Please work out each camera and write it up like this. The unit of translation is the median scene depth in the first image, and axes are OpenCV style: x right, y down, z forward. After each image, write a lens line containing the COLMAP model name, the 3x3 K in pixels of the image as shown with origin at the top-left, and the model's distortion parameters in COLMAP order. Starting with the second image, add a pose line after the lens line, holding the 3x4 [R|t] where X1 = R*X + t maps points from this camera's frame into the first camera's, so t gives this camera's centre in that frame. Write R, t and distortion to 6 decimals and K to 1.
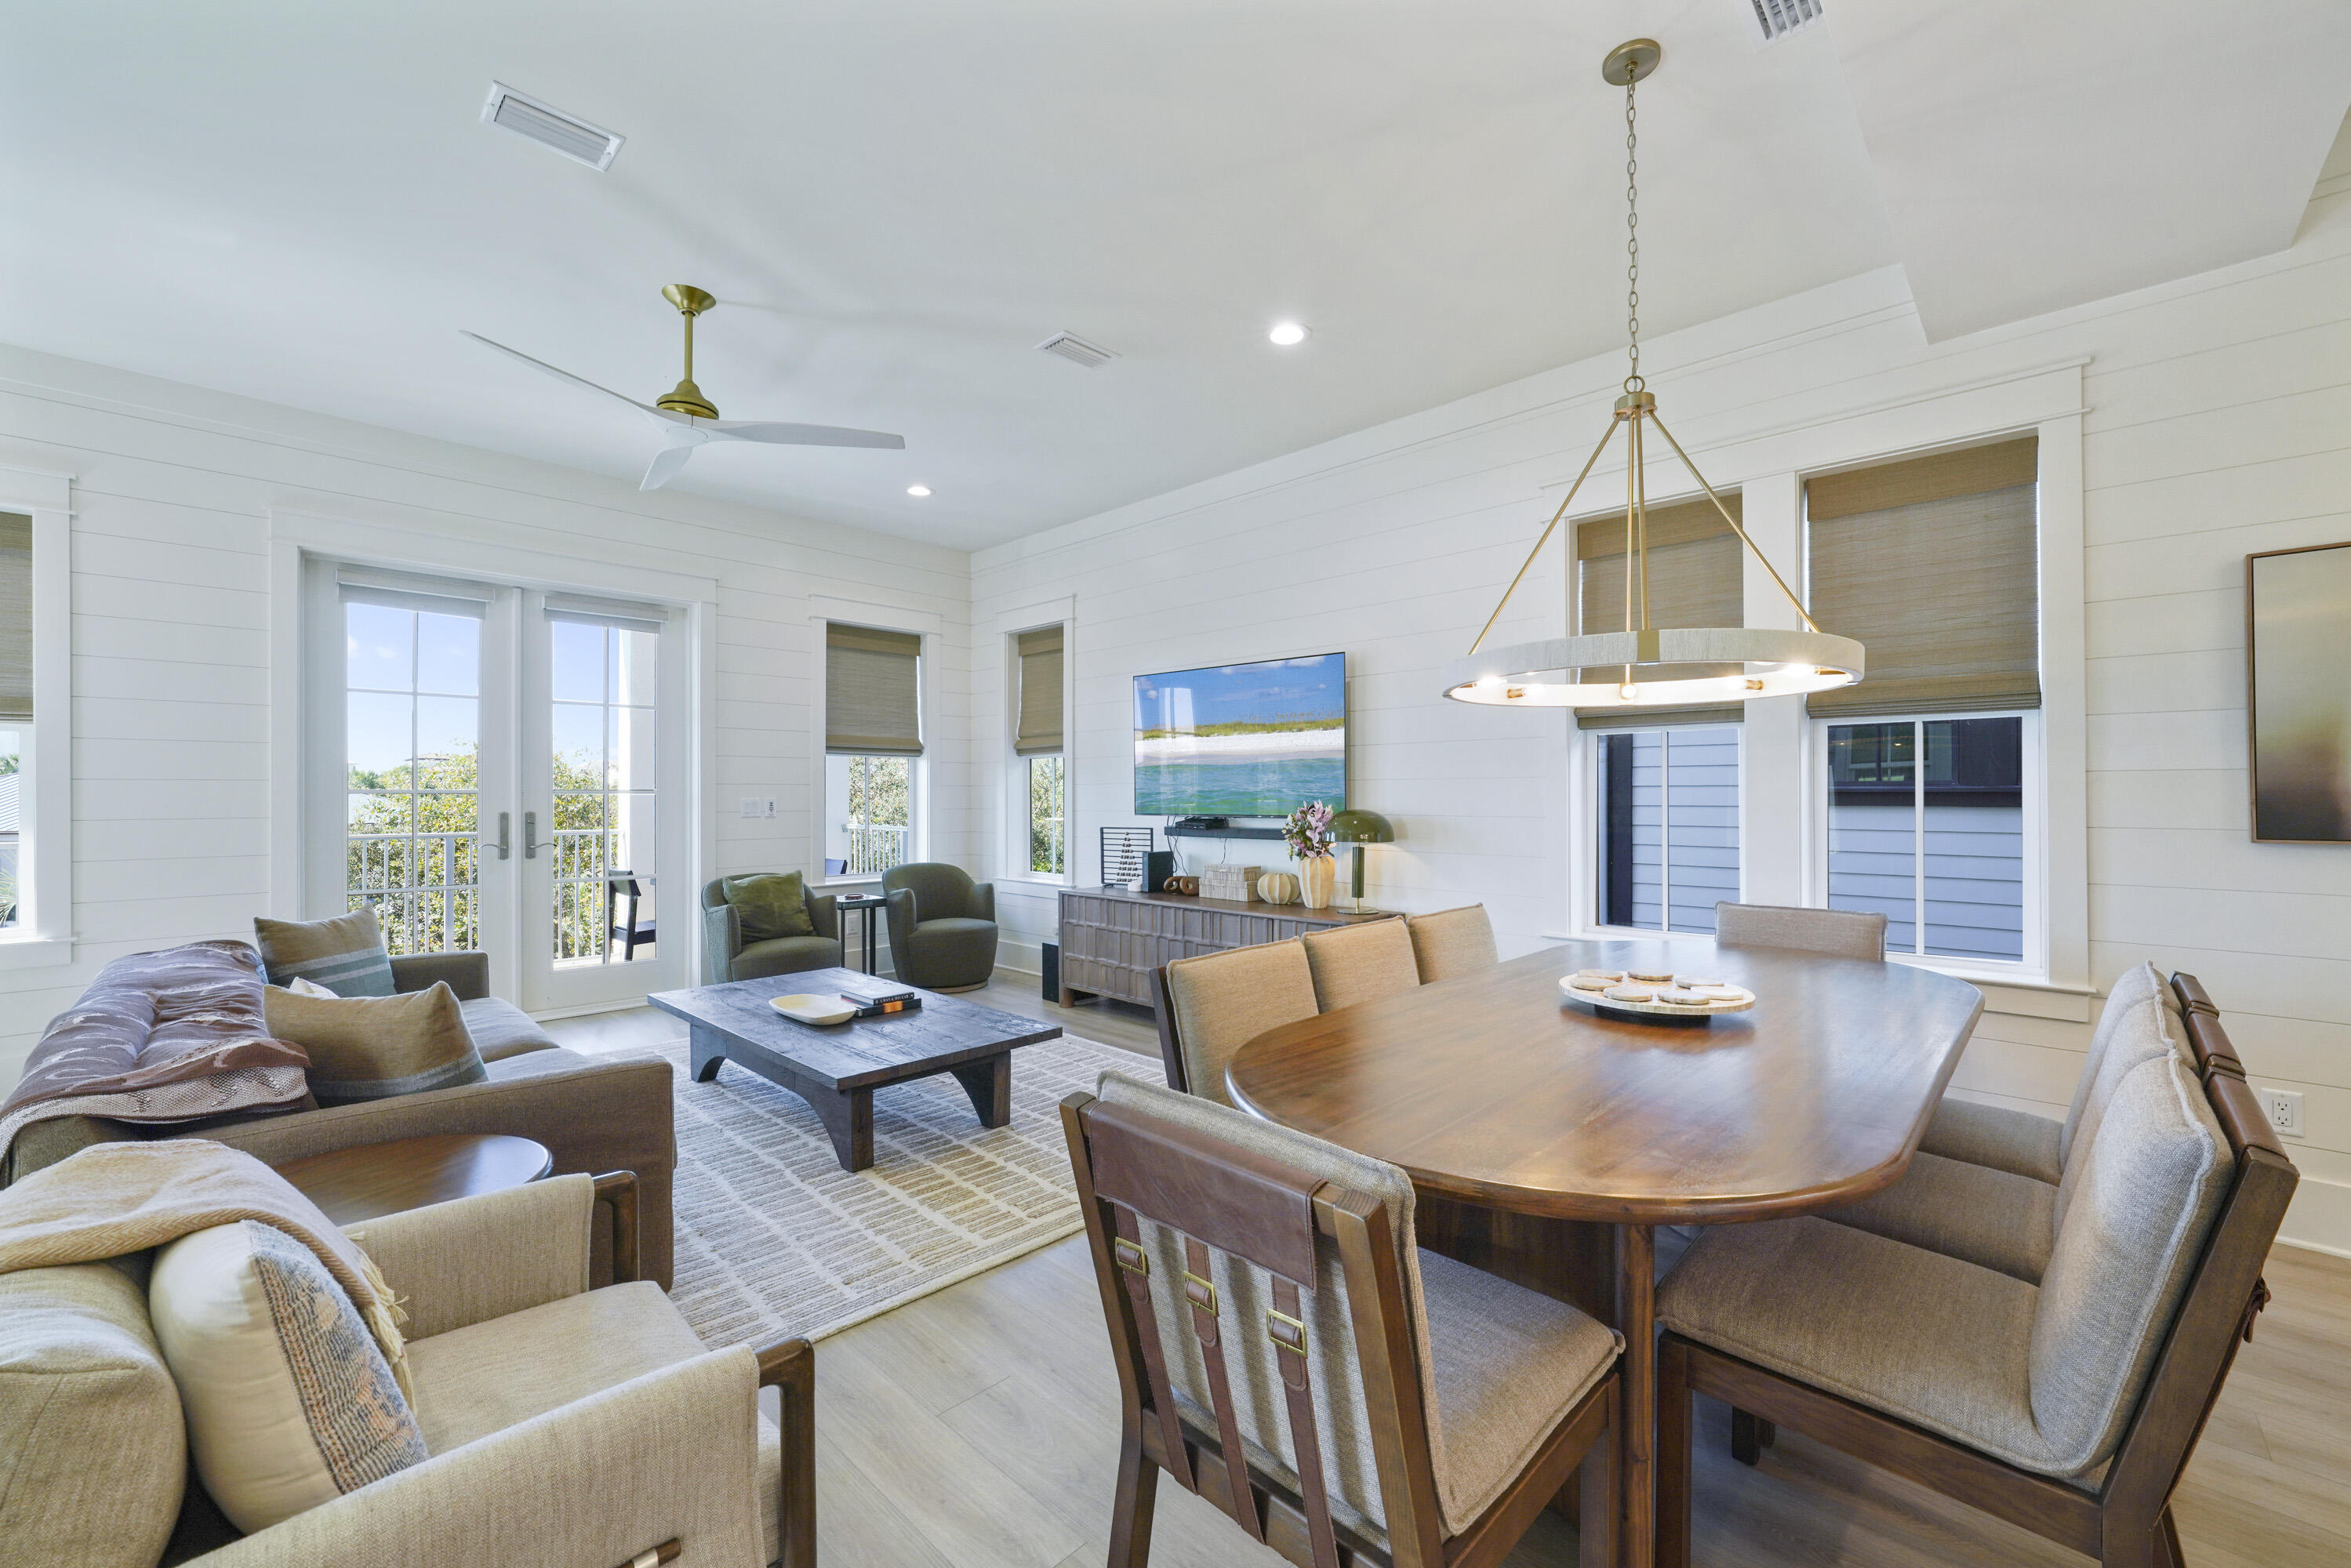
lens RADIAL K [[930.0, 0, 1177.5], [0, 930.0, 797.6], [0, 0, 1]] dist [-0.011197, 0.001835]
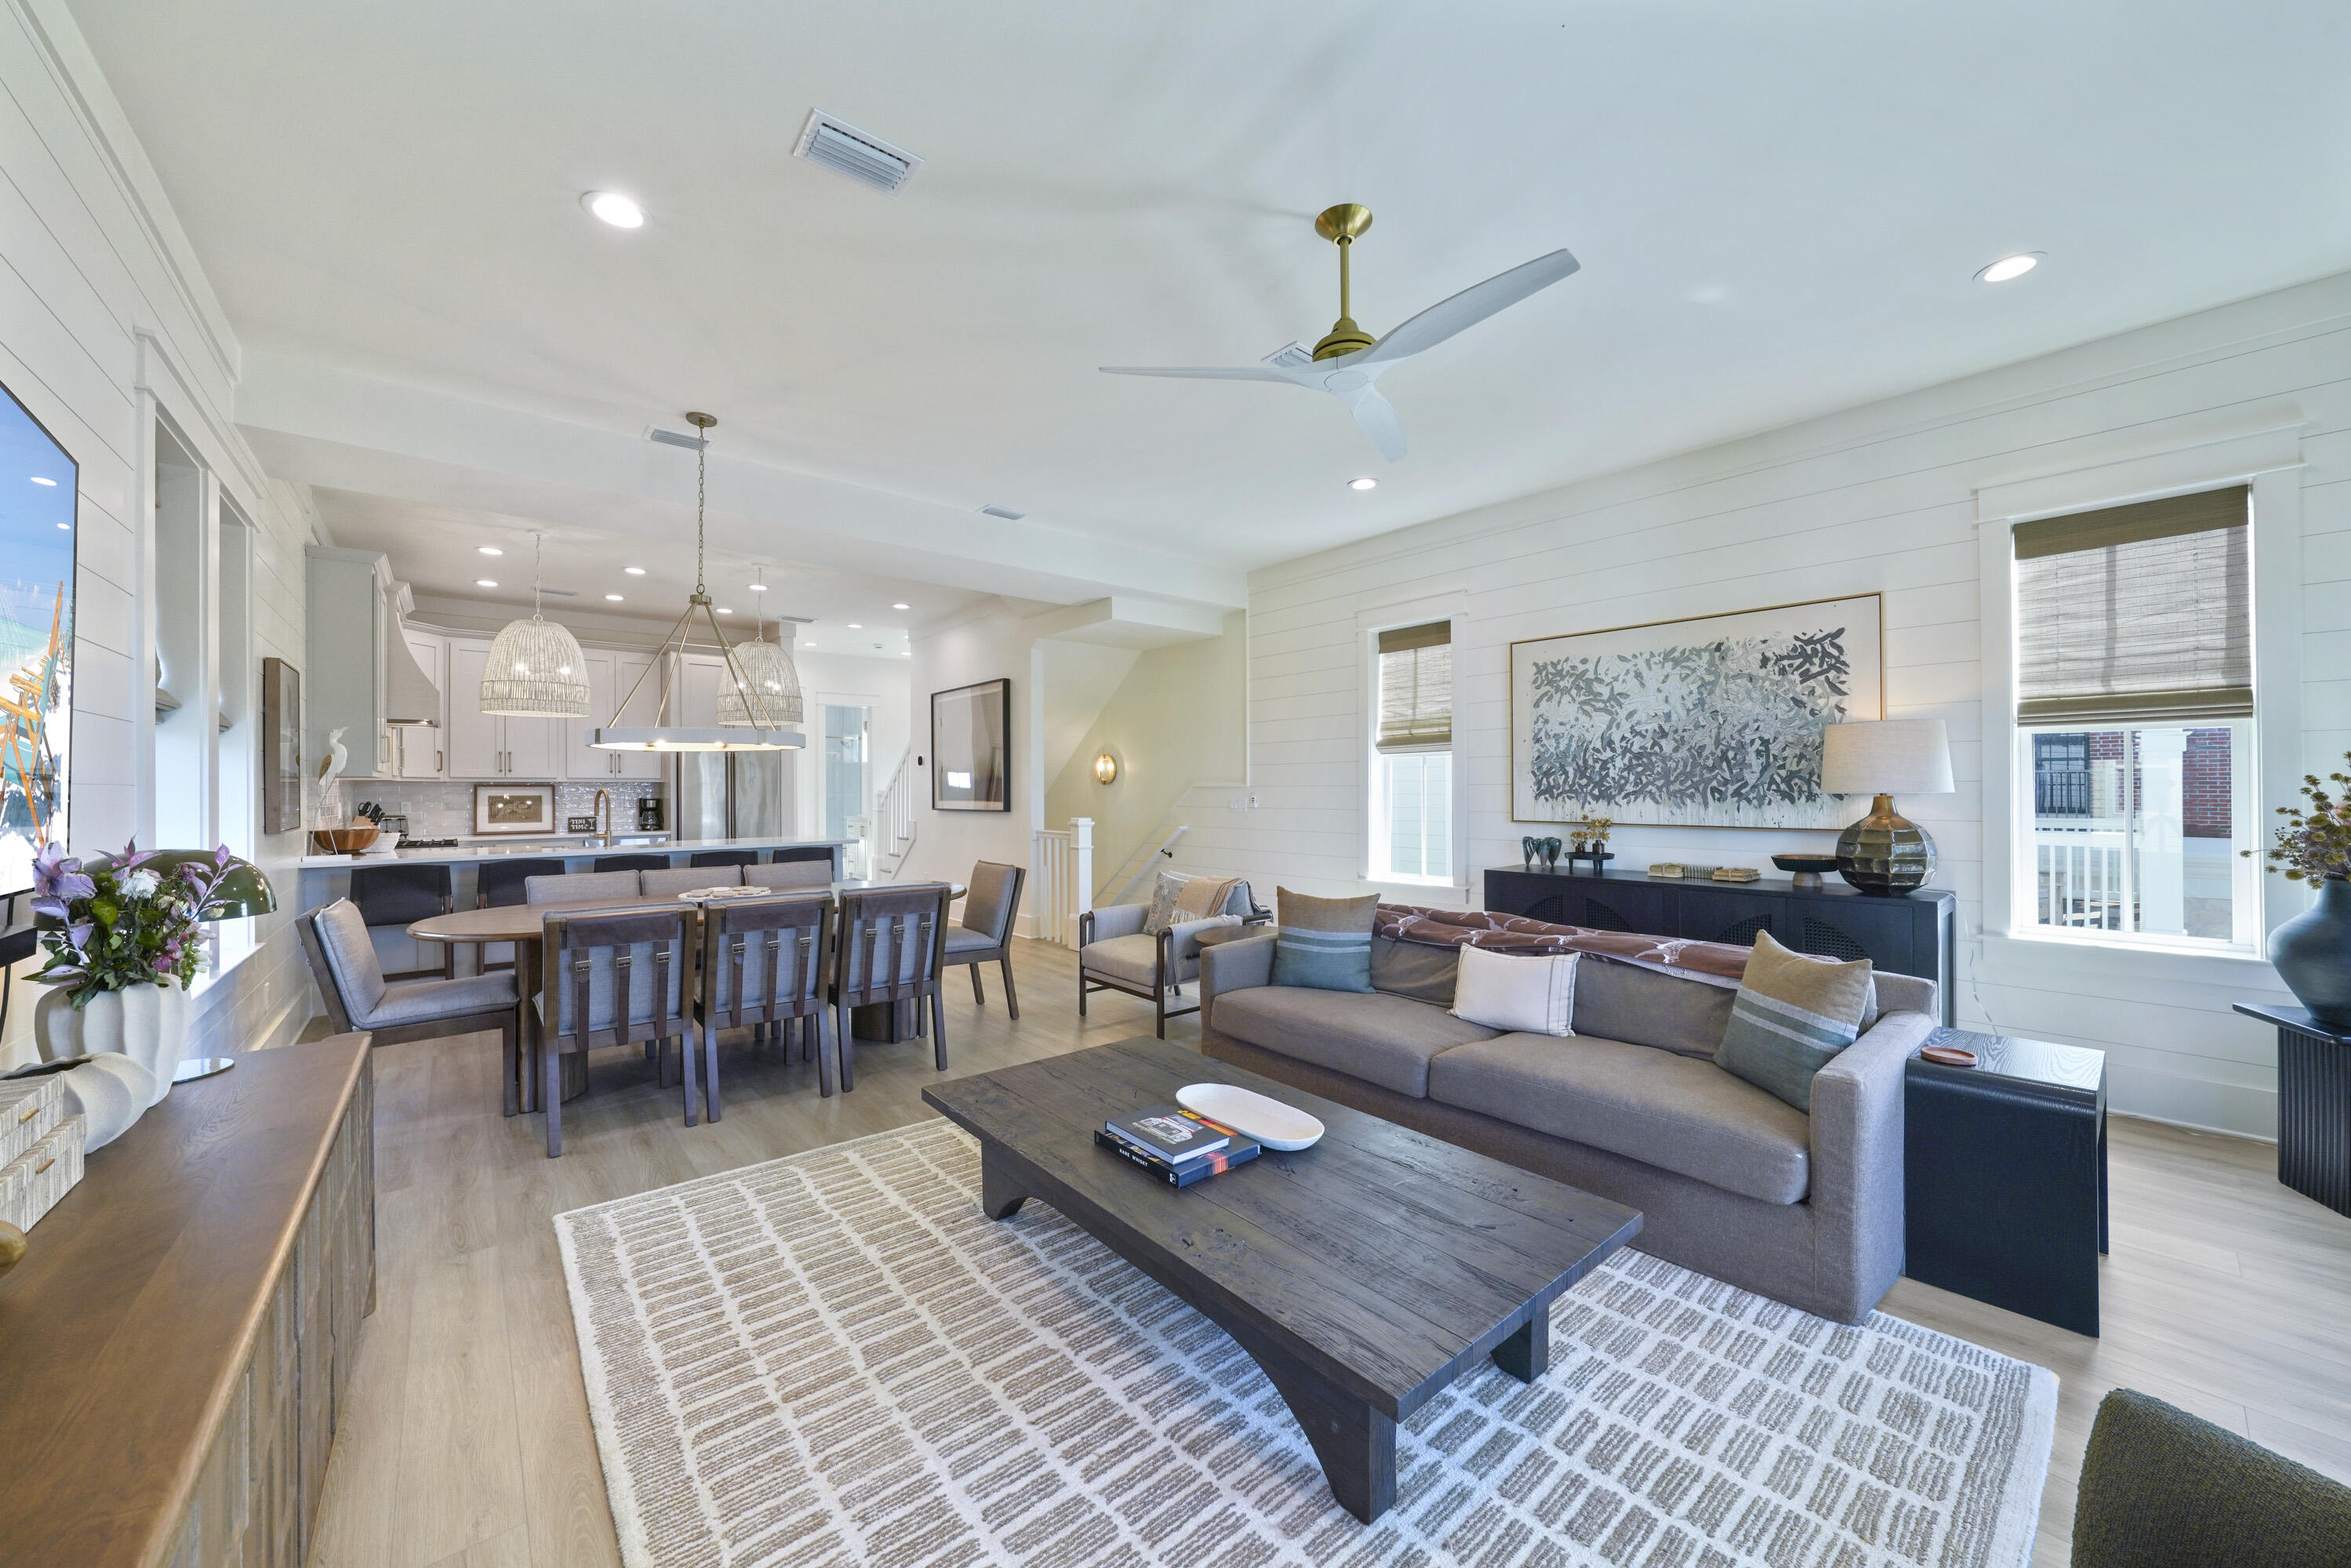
lens RADIAL K [[854.4, 0, 1184.6], [0, 854.4, 792.2], [0, 0, 1]] dist [-0.019824, 0.002785]
pose [[-0.996192, 0.005314, 0.087029, -0.412938], [0.006062, 0.999947, 0.008327, -0.021127], [-0.086980, 0.008823, -0.996171, 1.655949]]
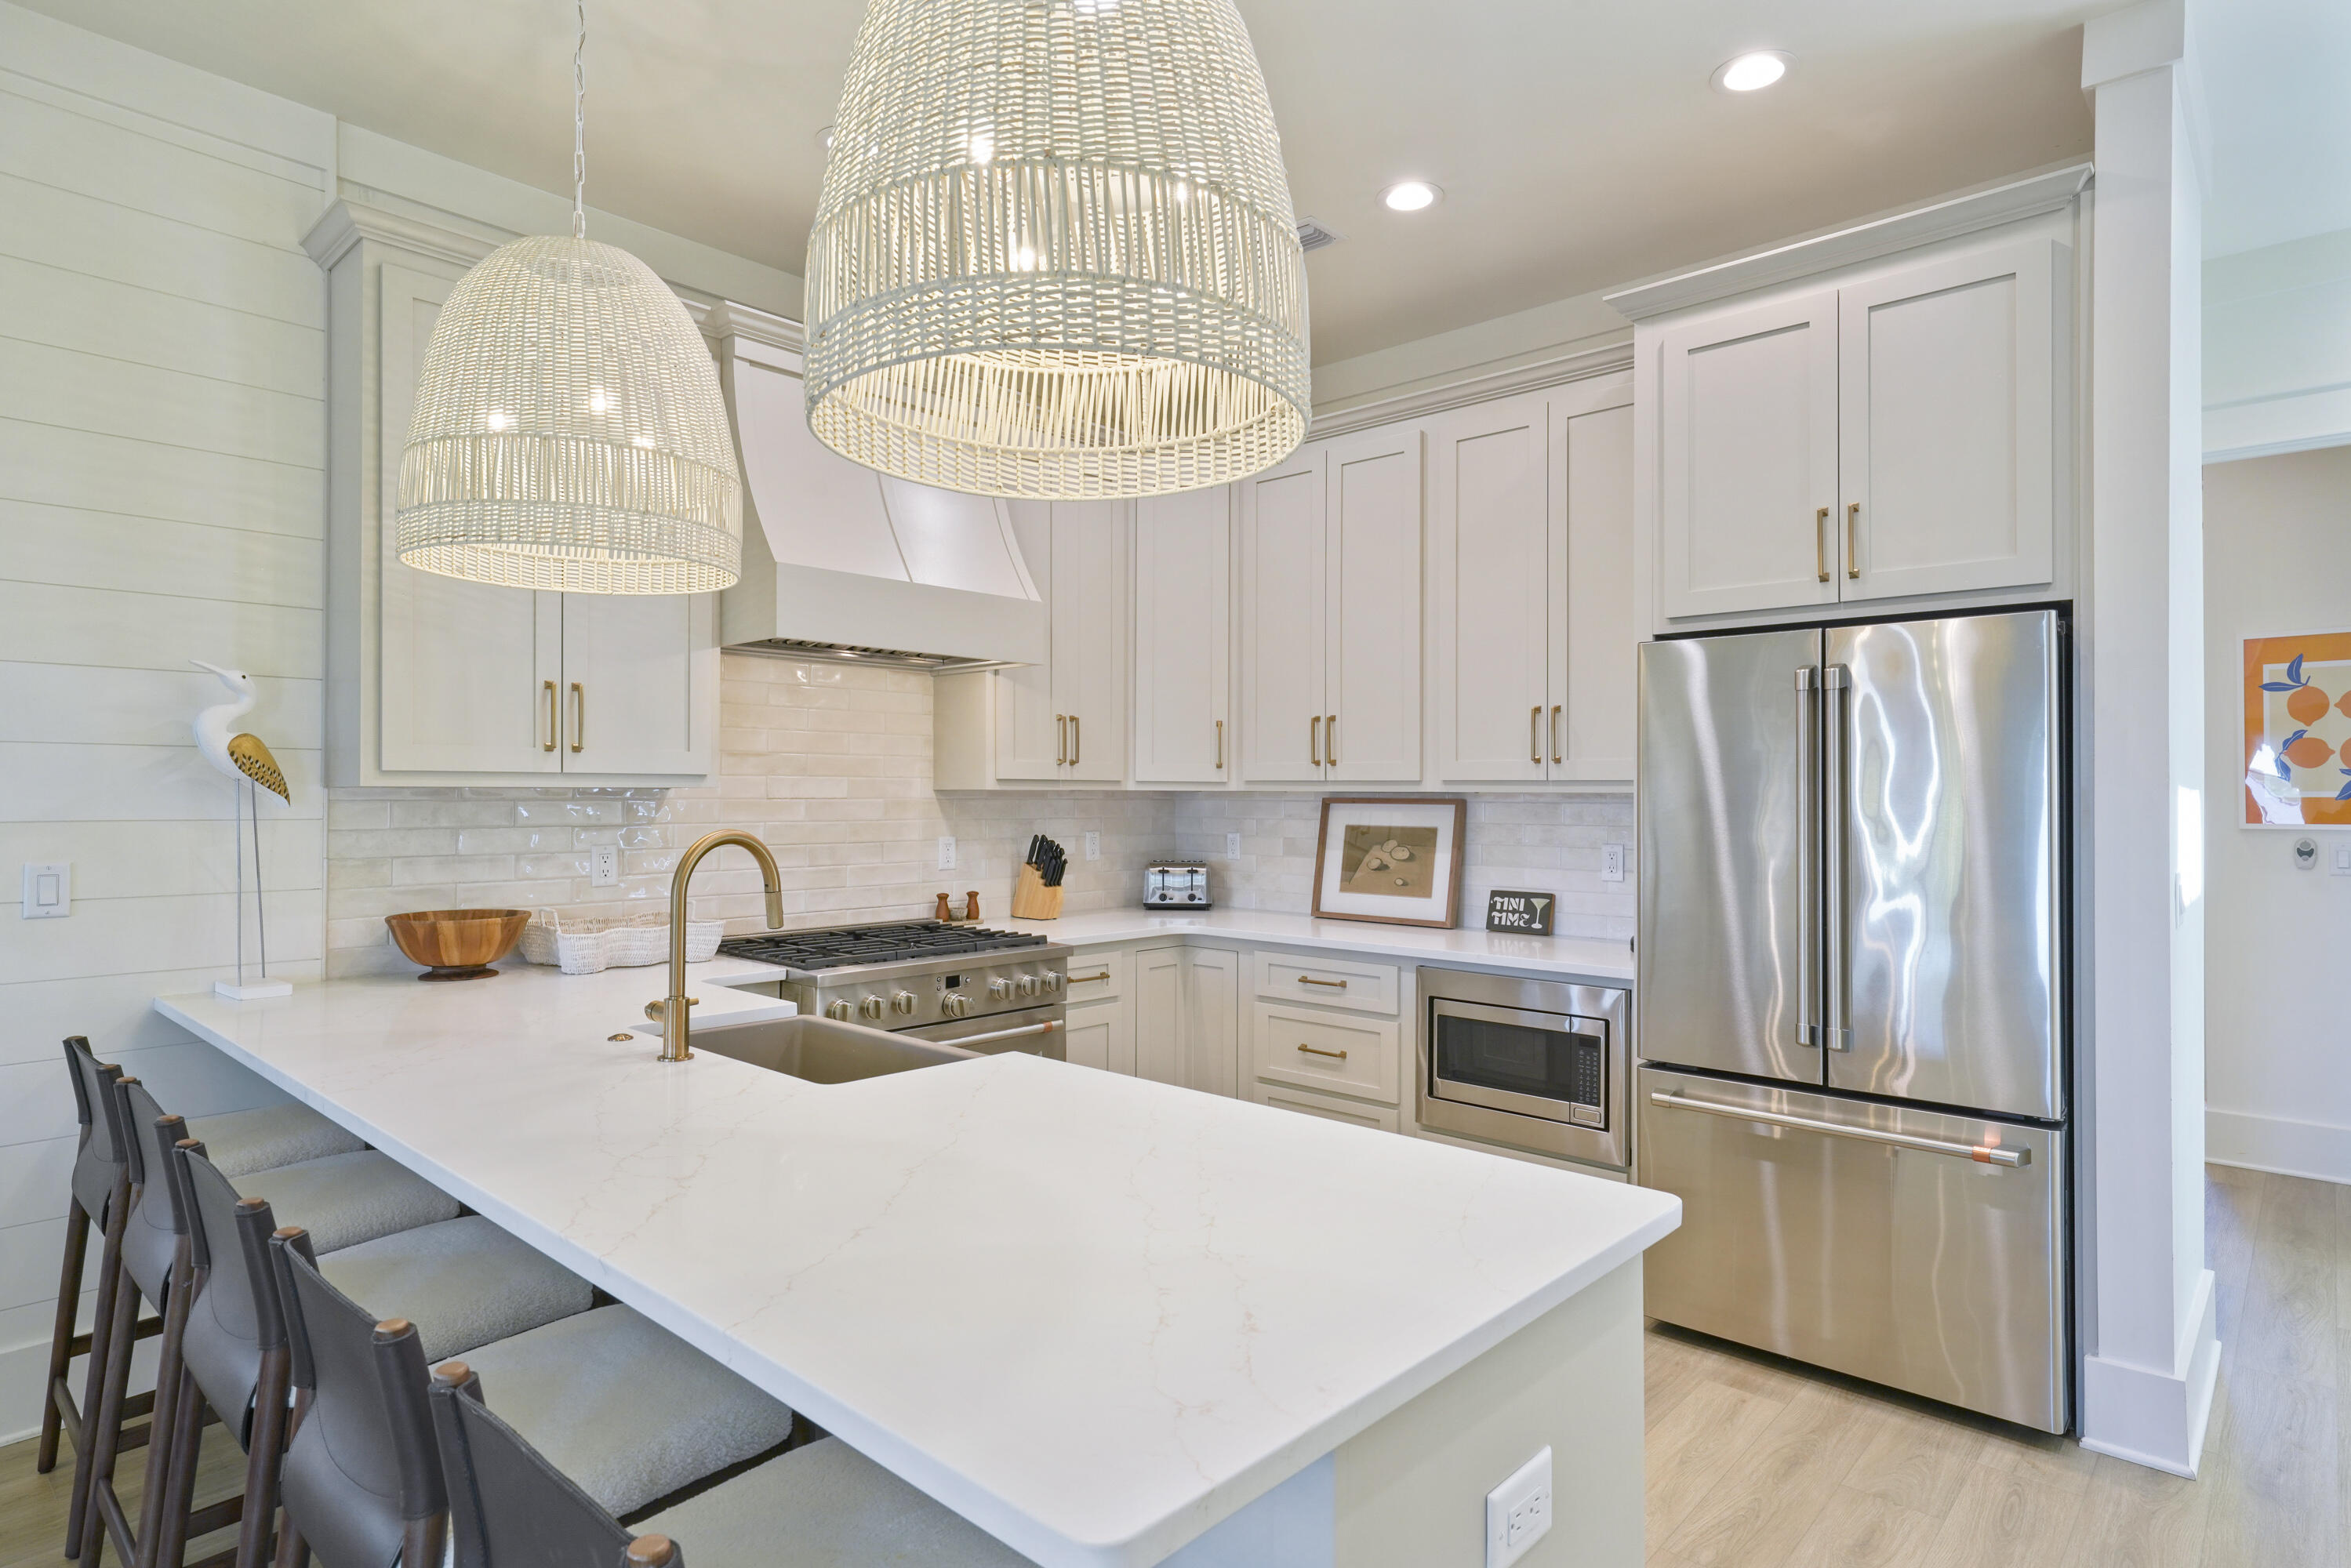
lens RADIAL K [[1252.4, 0, 1181.5], [0, 1252.4, 780.1], [0, 0, 1]] dist [0.006746, 0.001736]
pose [[-0.024022, 0.011207, 0.999649, 0.219380], [-0.000997, 0.999936, -0.011234, -0.036547], [-0.999711, -0.001267, -0.024009, -0.104283]]
